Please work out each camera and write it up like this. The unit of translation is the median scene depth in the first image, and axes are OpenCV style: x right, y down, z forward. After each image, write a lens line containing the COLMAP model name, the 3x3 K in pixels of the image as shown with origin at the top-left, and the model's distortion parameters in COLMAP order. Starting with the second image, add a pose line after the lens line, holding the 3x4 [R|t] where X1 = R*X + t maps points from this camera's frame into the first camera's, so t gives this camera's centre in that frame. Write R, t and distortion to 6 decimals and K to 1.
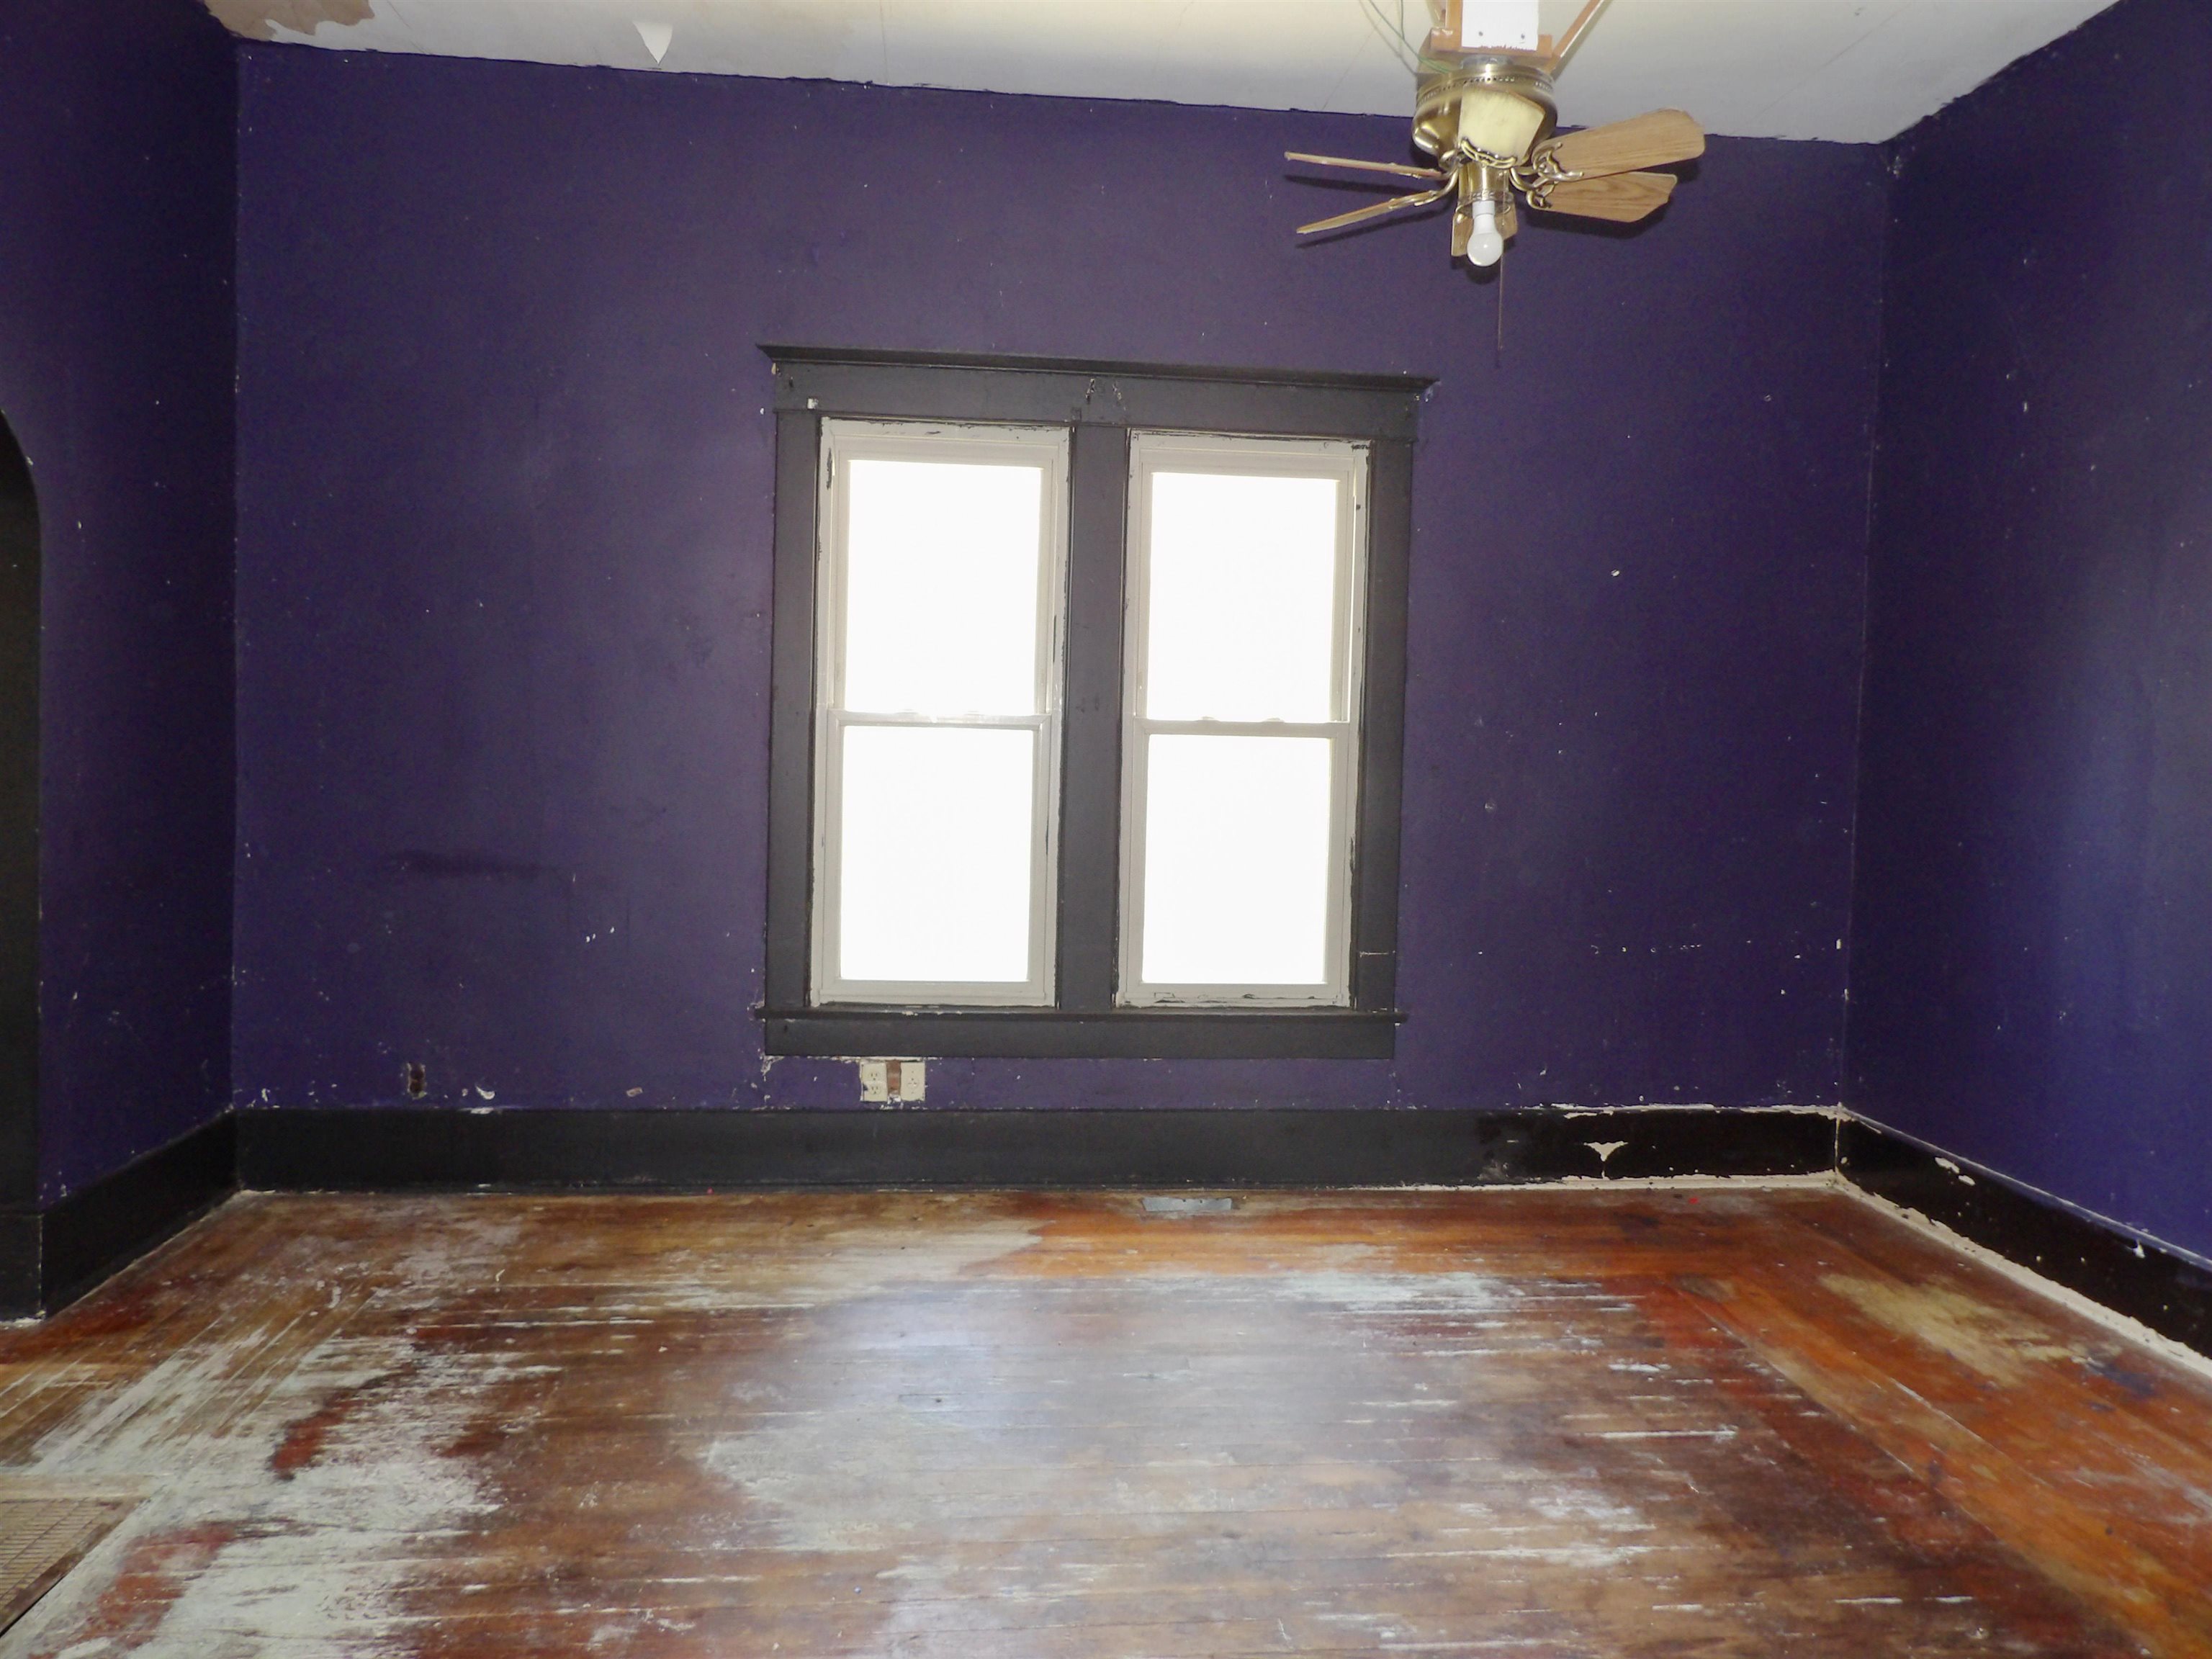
lens RADIAL K [[1566.8, 0, 1117.4], [0, 1566.8, 814.4], [0, 0, 1]] dist [-0.043655, 0.044079]
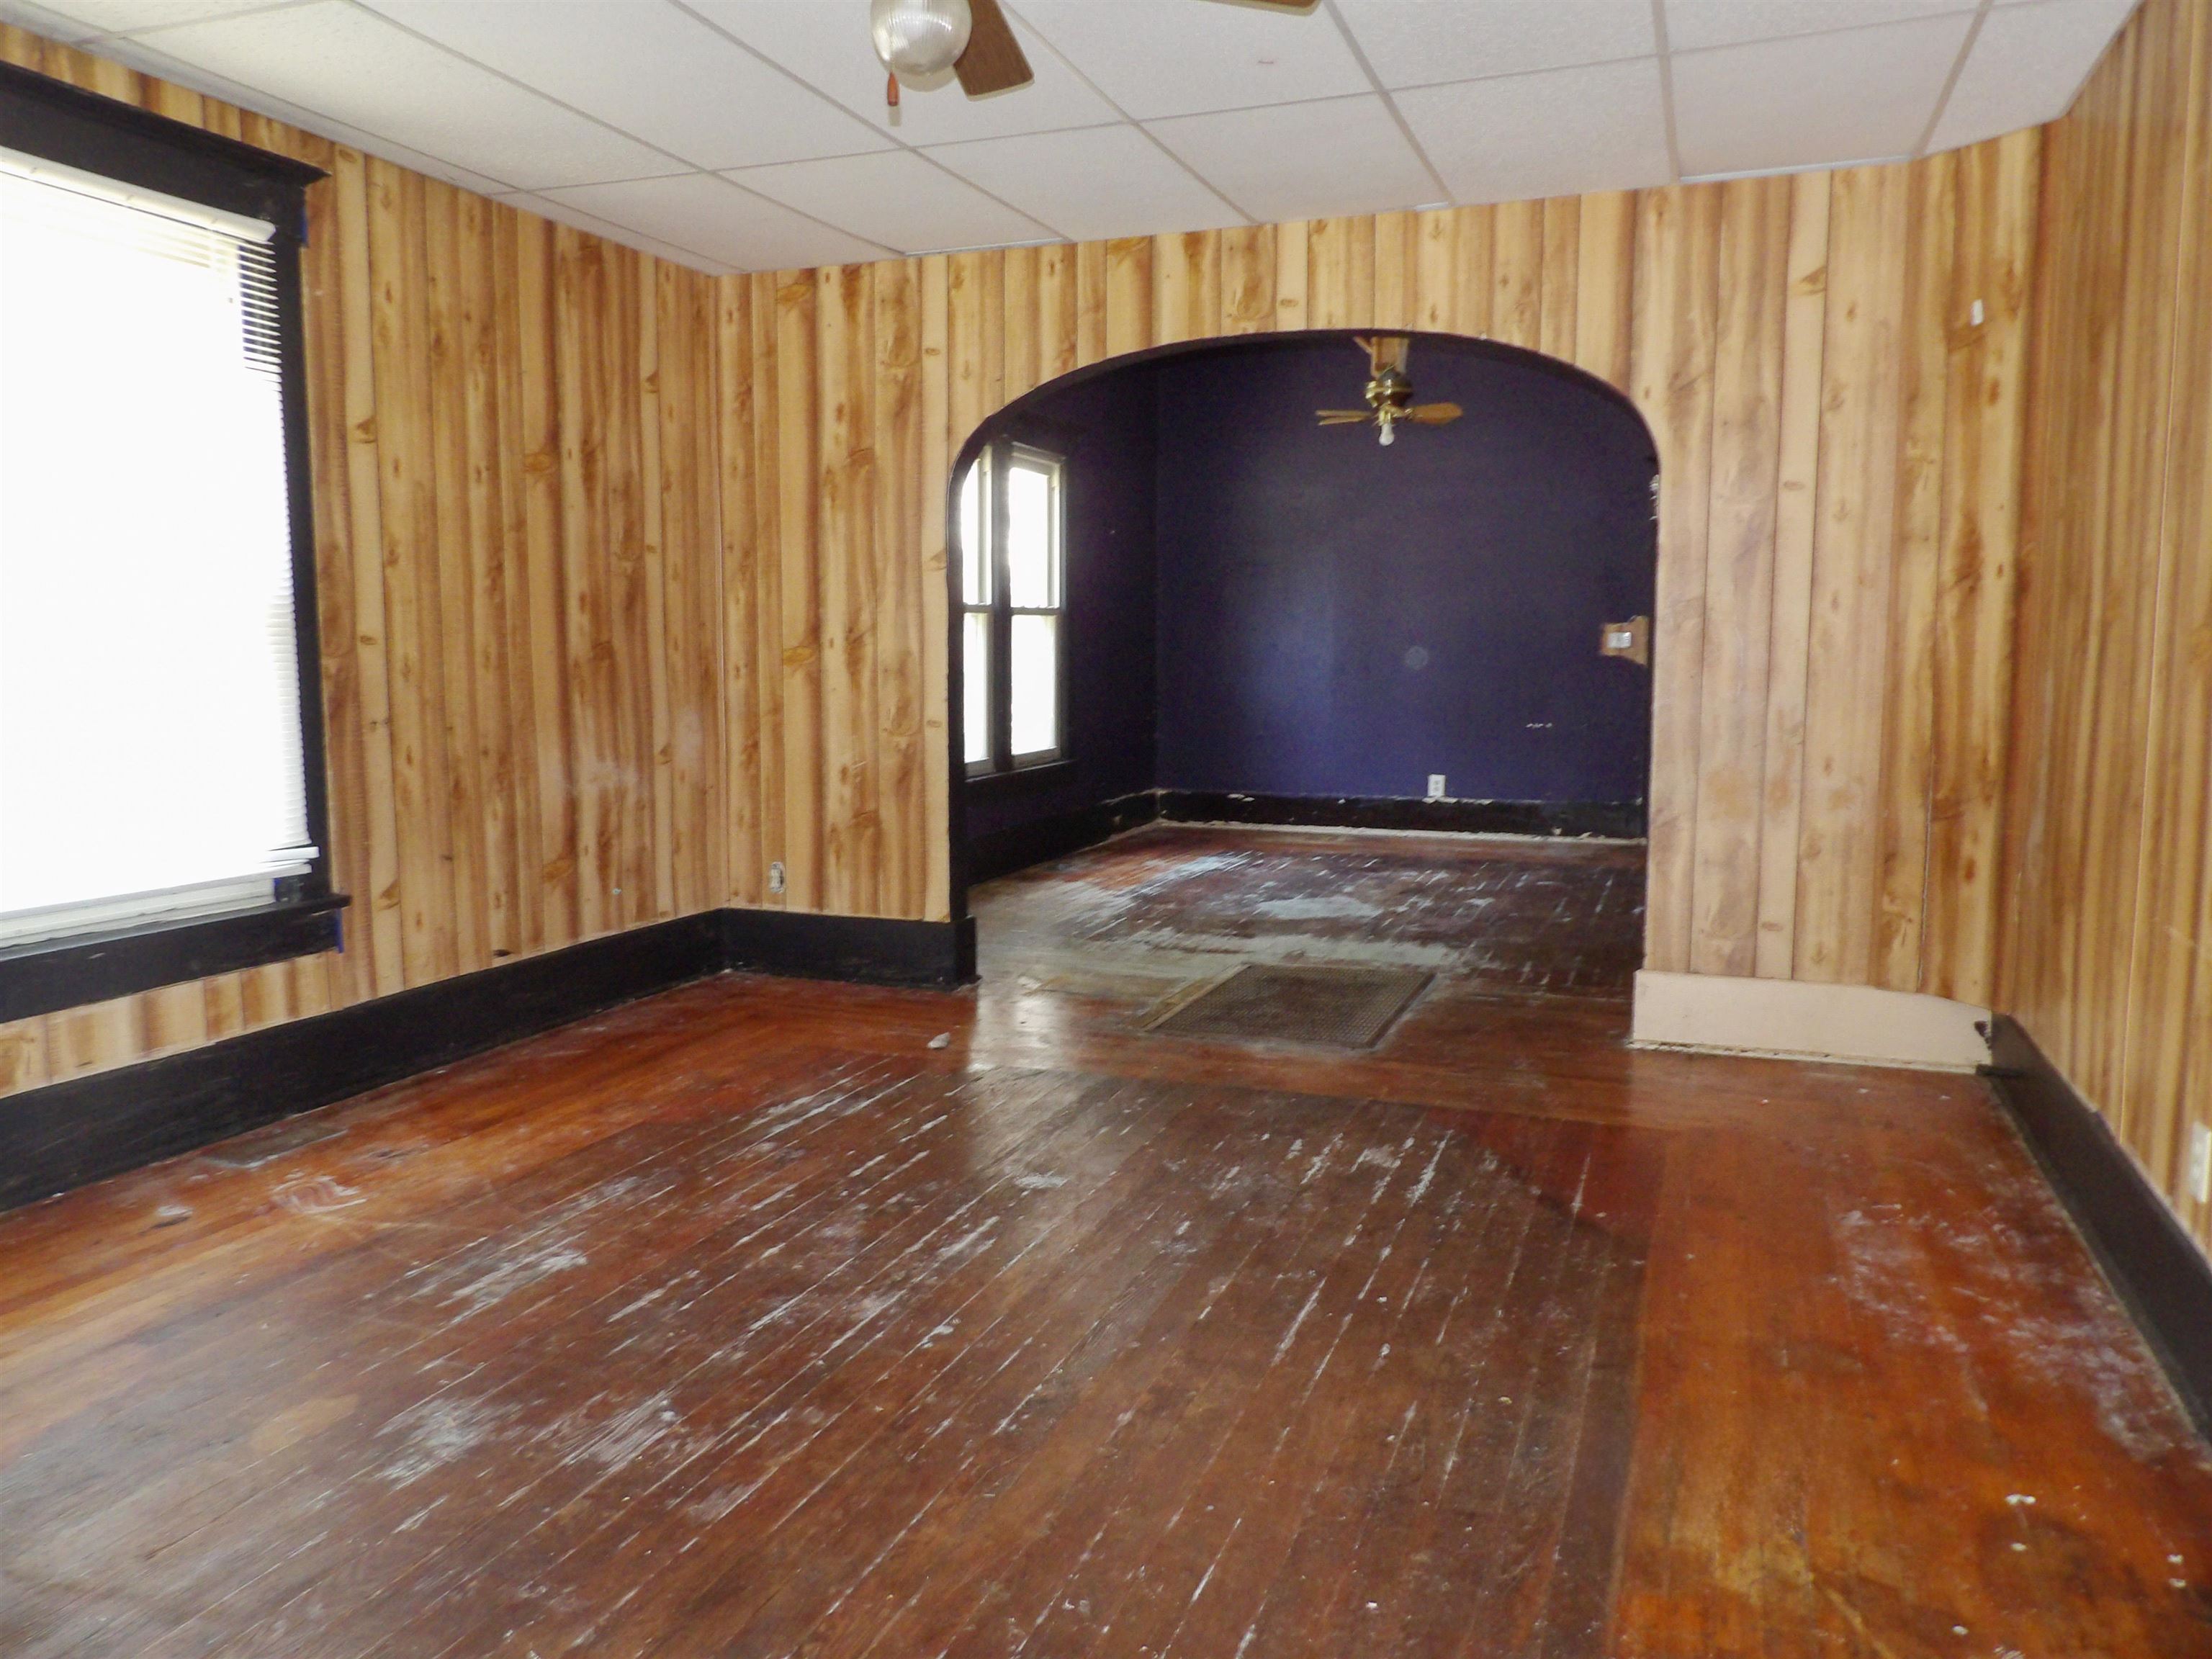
lens RADIAL K [[1566.8, 0, 1107.1], [0, 1566.8, 827.2], [0, 0, 1]] dist [-0.043655, 0.044079]
pose [[0.454940, -0.129847, 0.881005, -1.924875], [0.055441, 0.991523, 0.117507, -0.019395], [-0.888795, -0.004614, 0.458282, 0.103734]]
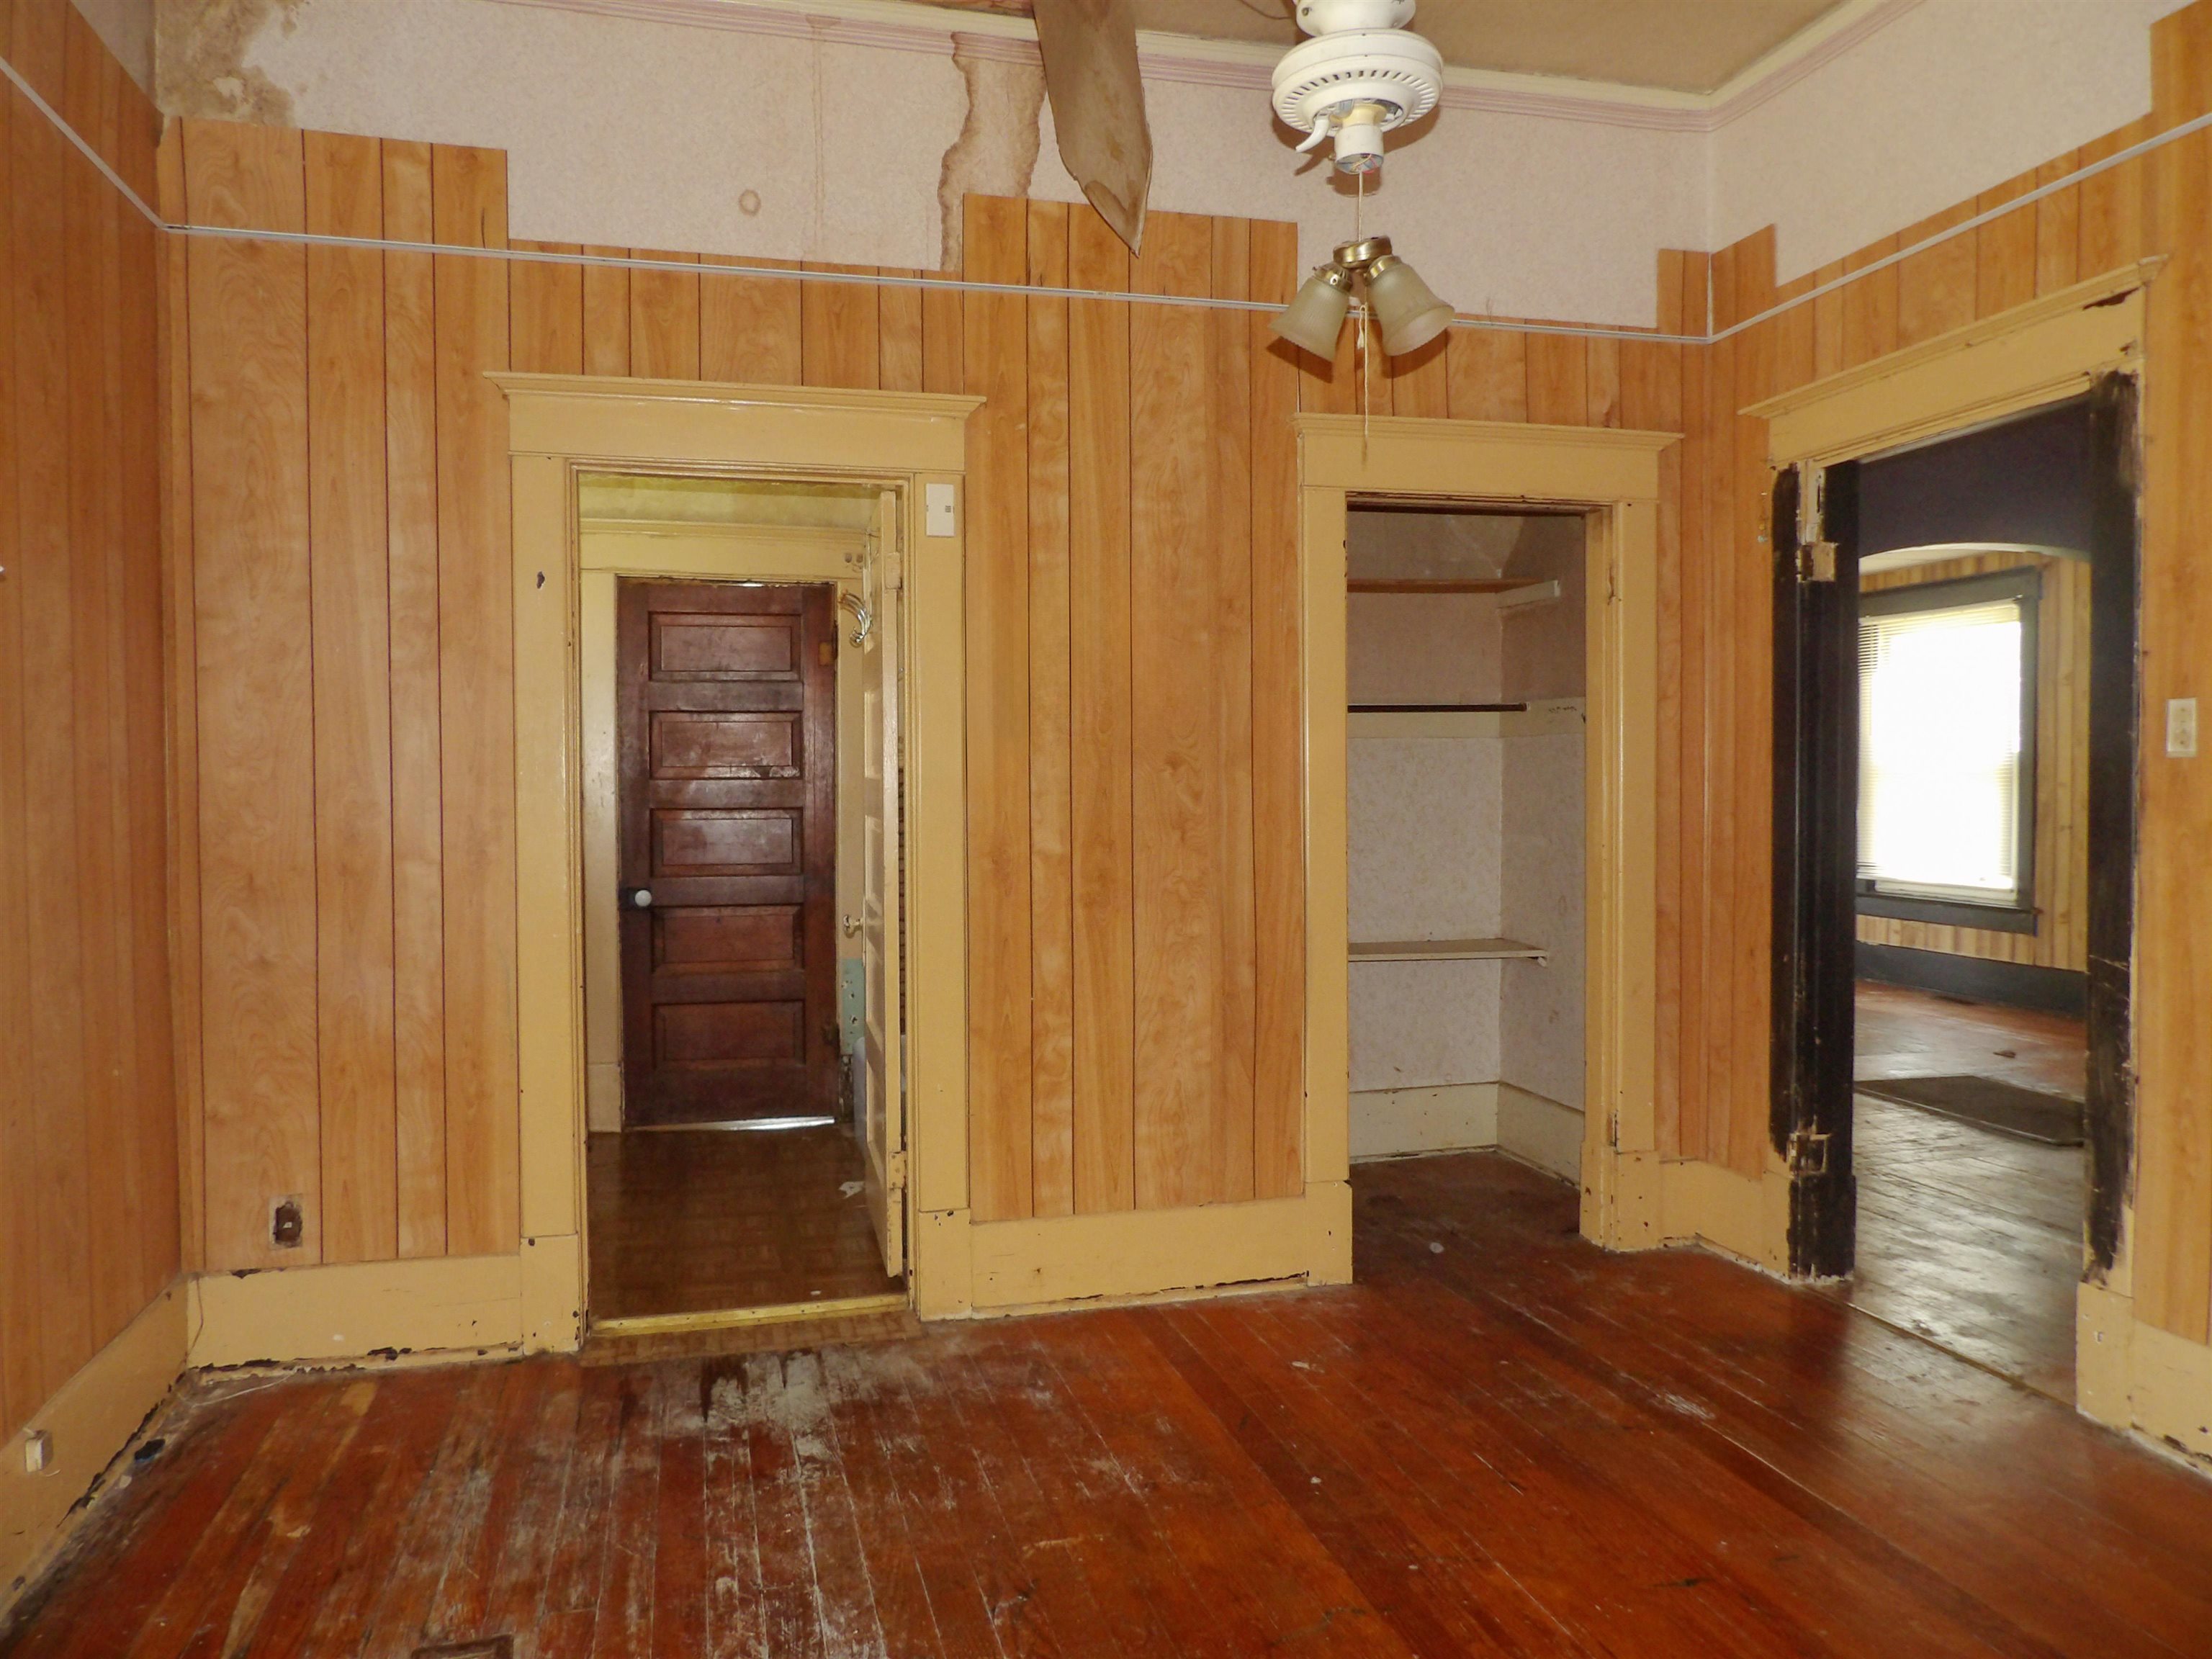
lens RADIAL K [[1566.8, 0, 1107.2], [0, 1566.8, 830.6], [0, 0, 1]] dist [-0.043655, 0.044079]
pose [[0.143386, 0.005571, -0.989651, 0.851960], [-0.042649, 0.999090, -0.000555, 0.074841], [0.988748, 0.042287, 0.143493, -0.562996]]
